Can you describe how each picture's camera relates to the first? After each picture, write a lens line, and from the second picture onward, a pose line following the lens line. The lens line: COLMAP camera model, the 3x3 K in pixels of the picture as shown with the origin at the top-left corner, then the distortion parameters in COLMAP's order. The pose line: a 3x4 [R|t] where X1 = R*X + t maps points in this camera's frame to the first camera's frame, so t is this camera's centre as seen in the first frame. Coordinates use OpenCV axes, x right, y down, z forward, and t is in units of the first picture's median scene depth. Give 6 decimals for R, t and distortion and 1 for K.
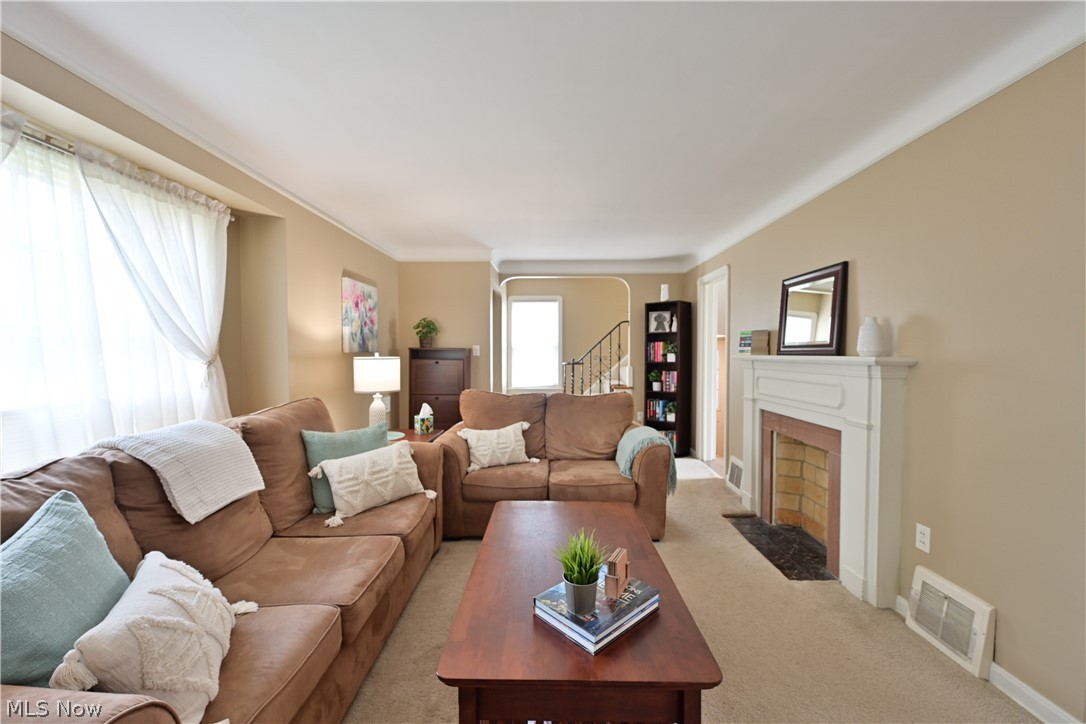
lens RADIAL K [[425.0, 0, 543.1], [0, 425.0, 364.1], [0, 0, 1]] dist [-0.002120, -0.000619]
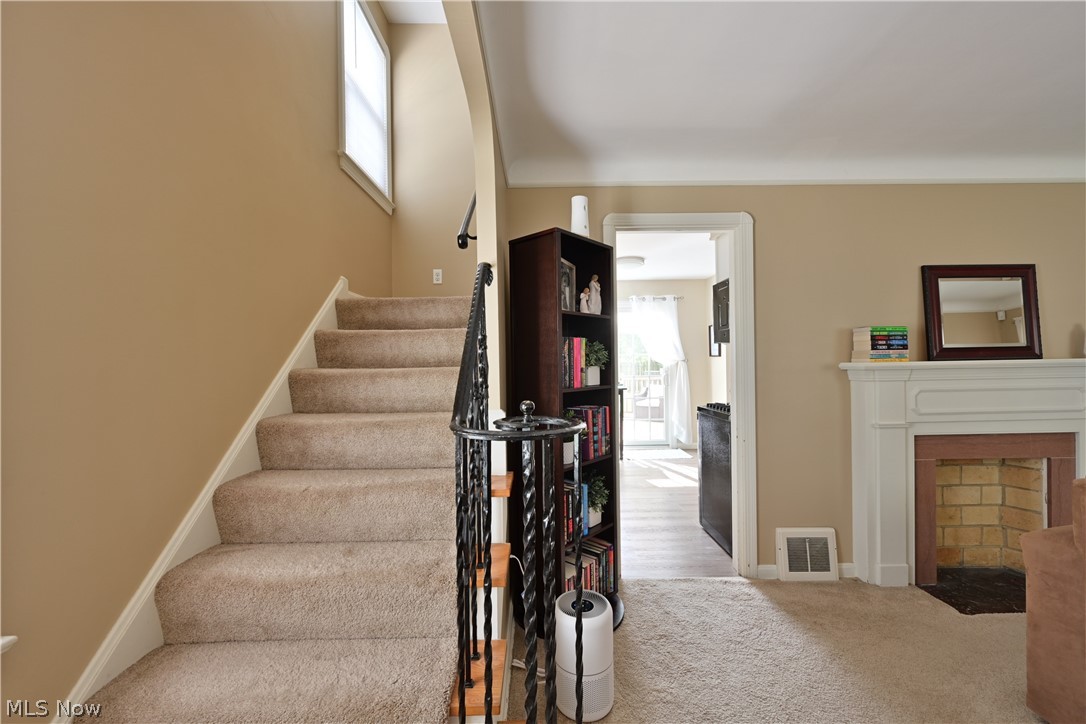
lens RADIAL K [[421.6, 0, 547.9], [0, 421.6, 364.1], [0, 0, 1]] dist [-0.000350, 0.000265]
pose [[-0.036116, -0.004322, 0.999338, -0.186011], [0.045901, 0.998928, 0.005979, -0.050185], [-0.998293, 0.046086, -0.035879, 1.687189]]
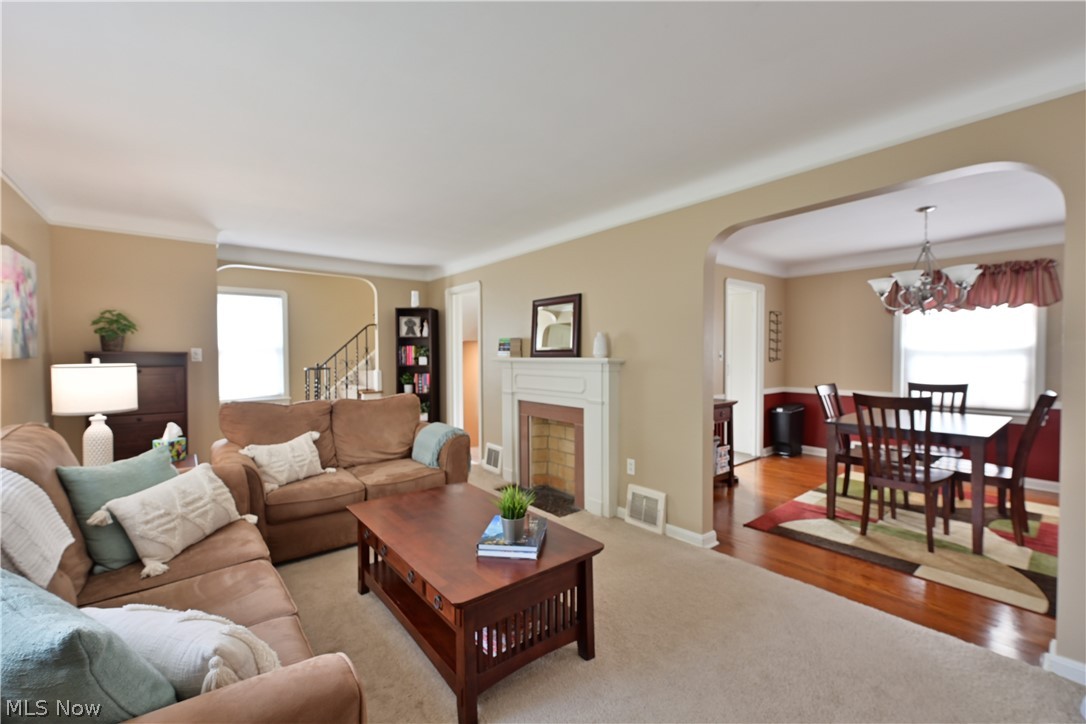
lens RADIAL K [[448.1, 0, 543.6], [0, 448.1, 364.0], [0, 0, 1]] dist [0.000515, -0.001492]
pose [[0.765019, -0.016955, 0.643784, -0.299555], [0.022821, 0.999739, -0.000789, 0.000730], [-0.643603, 0.015295, 0.765207, -0.079666]]
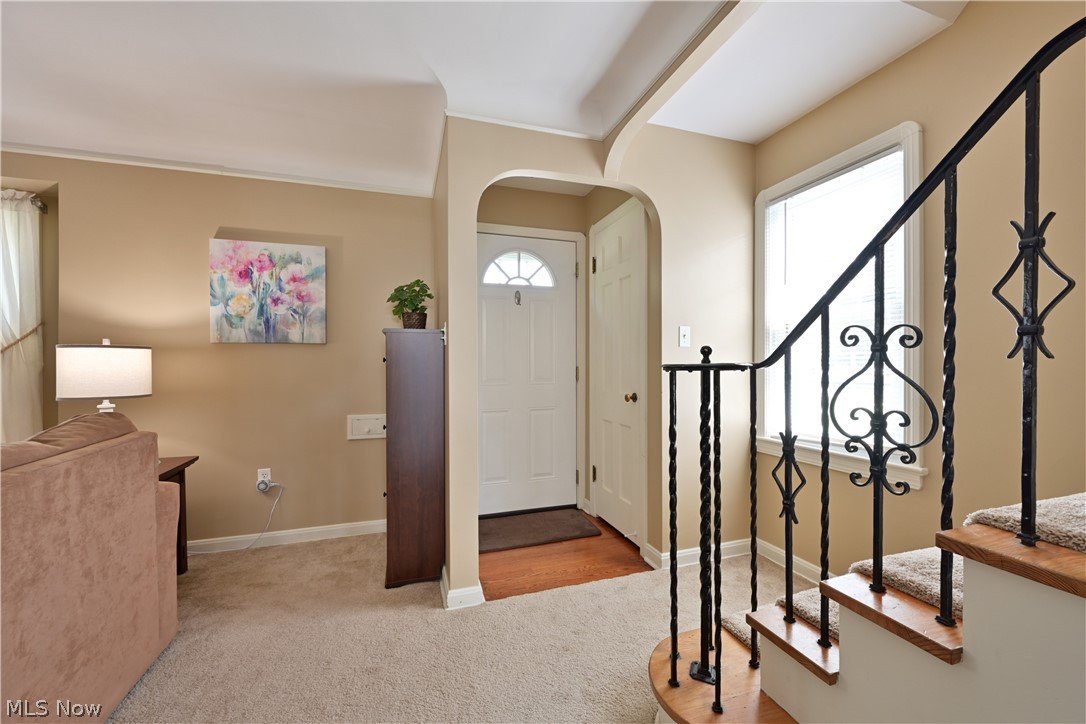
lens RADIAL K [[425.0, 0, 545.5], [0, 425.0, 364.0], [0, 0, 1]] dist [-0.002120, -0.000619]
pose [[0.332847, -0.001250, -0.942980, 0.441792], [-0.024021, 0.999663, -0.009804, 0.002464], [0.942675, 0.025915, 0.332705, 1.425217]]
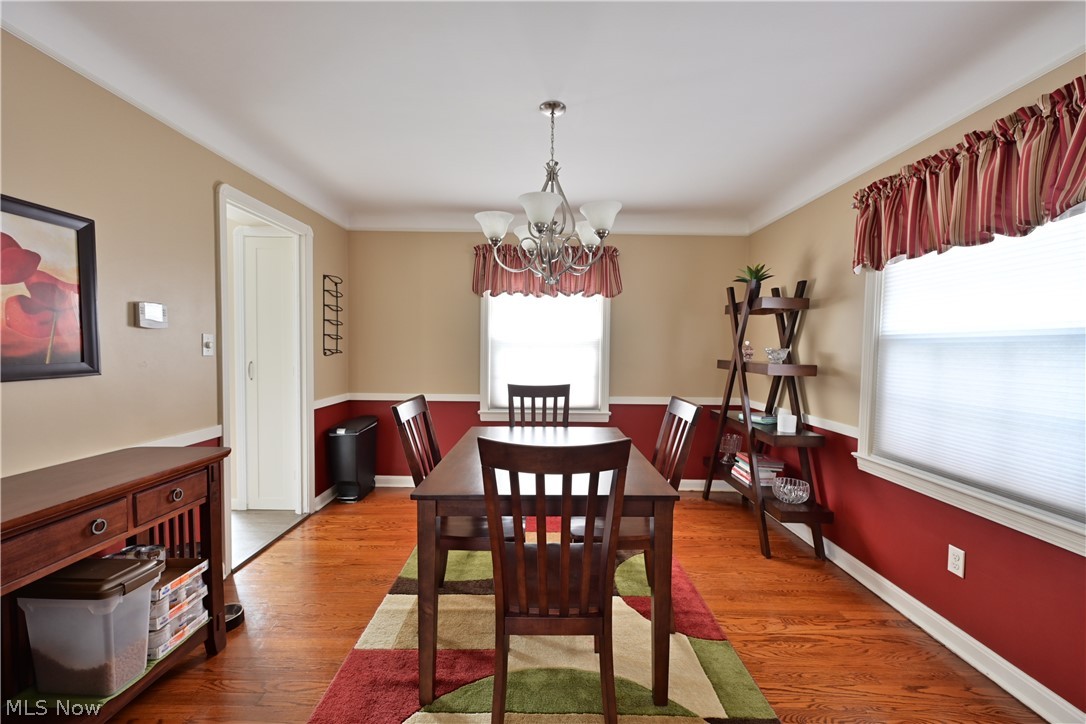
lens RADIAL K [[425.0, 0, 545.6], [0, 425.0, 365.0], [0, 0, 1]] dist [-0.002120, -0.000619]
pose [[-0.025303, -0.042428, 0.998779, 0.474538], [0.017099, 0.998934, 0.042868, -0.002414], [-0.999534, 0.018163, -0.024551, 0.185319]]
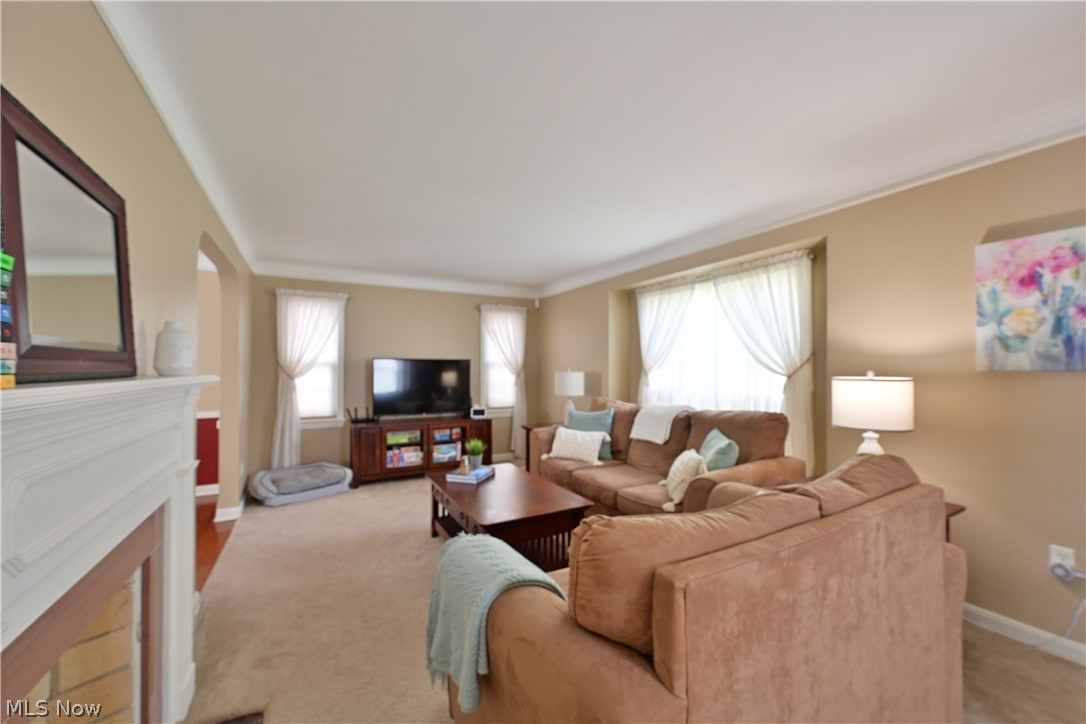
lens RADIAL K [[425.0, 0, 544.6], [0, 425.0, 366.9], [0, 0, 1]] dist [-0.002120, -0.000619]
pose [[-0.865453, -0.002303, -0.500985, 0.398011], [-0.015865, 0.999614, 0.022812, -0.040601], [0.500739, 0.027691, -0.865155, 1.331841]]
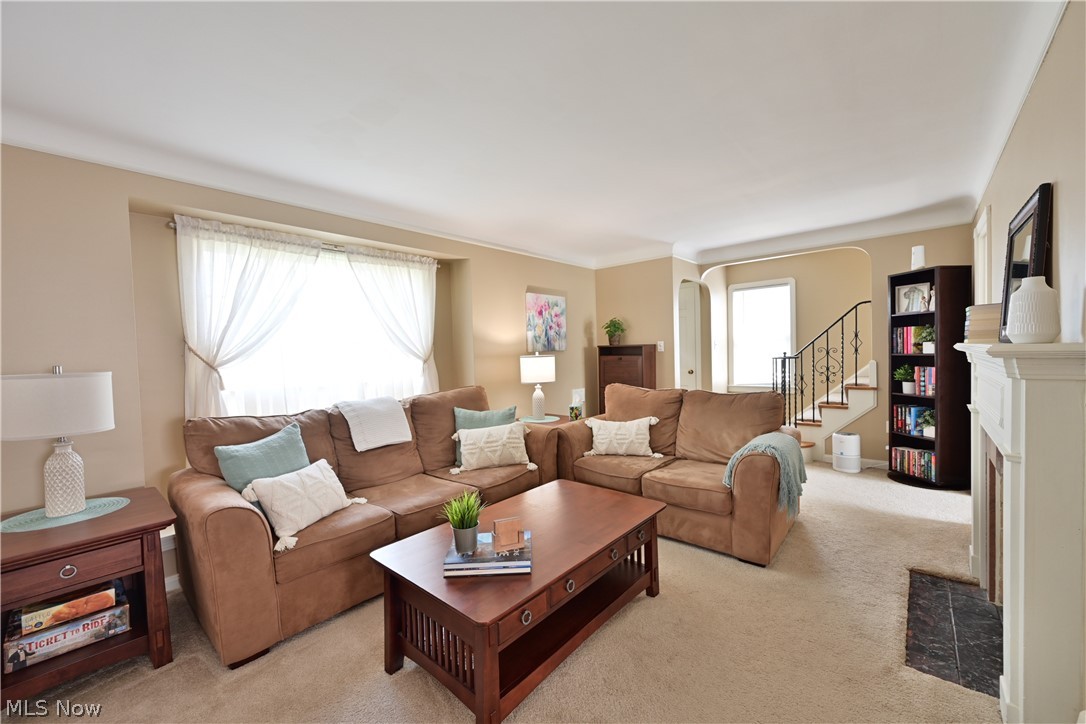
lens RADIAL K [[425.0, 0, 542.8], [0, 425.0, 365.0], [0, 0, 1]] dist [-0.002120, -0.000619]
pose [[0.761860, -0.001080, -0.647741, 0.428826], [0.010345, 0.999891, 0.010500, -0.000815], [0.647659, -0.014701, 0.761788, 0.063453]]
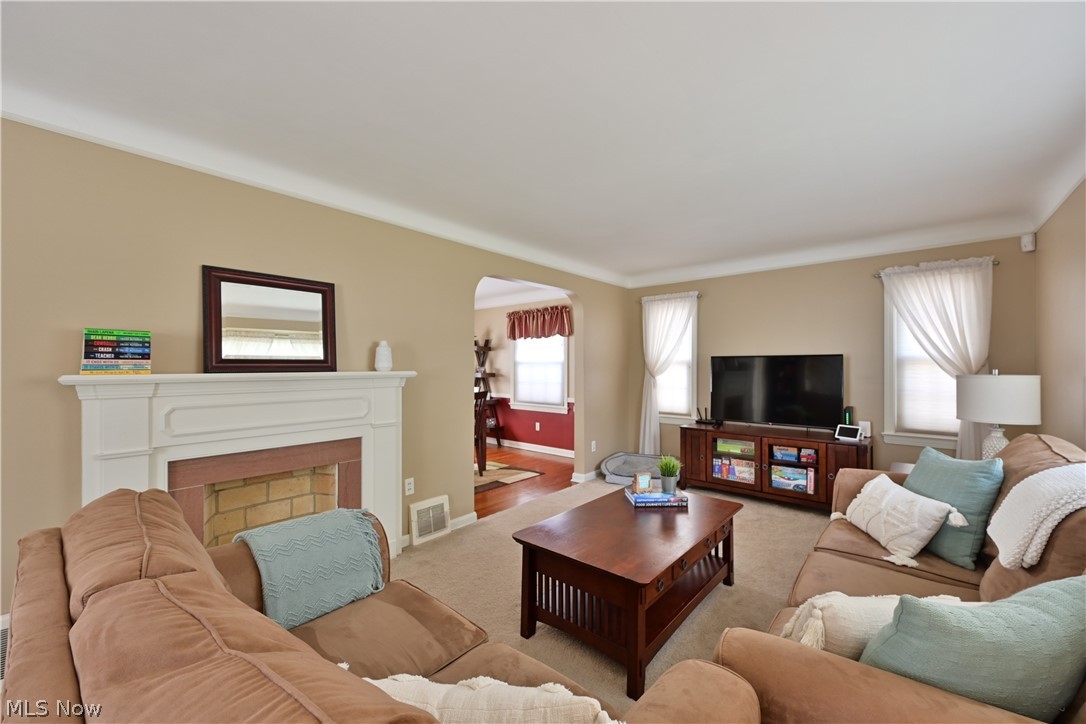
lens RADIAL K [[425.0, 0, 543.0], [0, 425.0, 364.9], [0, 0, 1]] dist [-0.002120, -0.000619]
pose [[-0.766437, 0.001734, 0.642317, -0.298719], [0.018873, 0.999625, 0.019822, -0.036427], [-0.642042, 0.027315, -0.766183, 1.148958]]
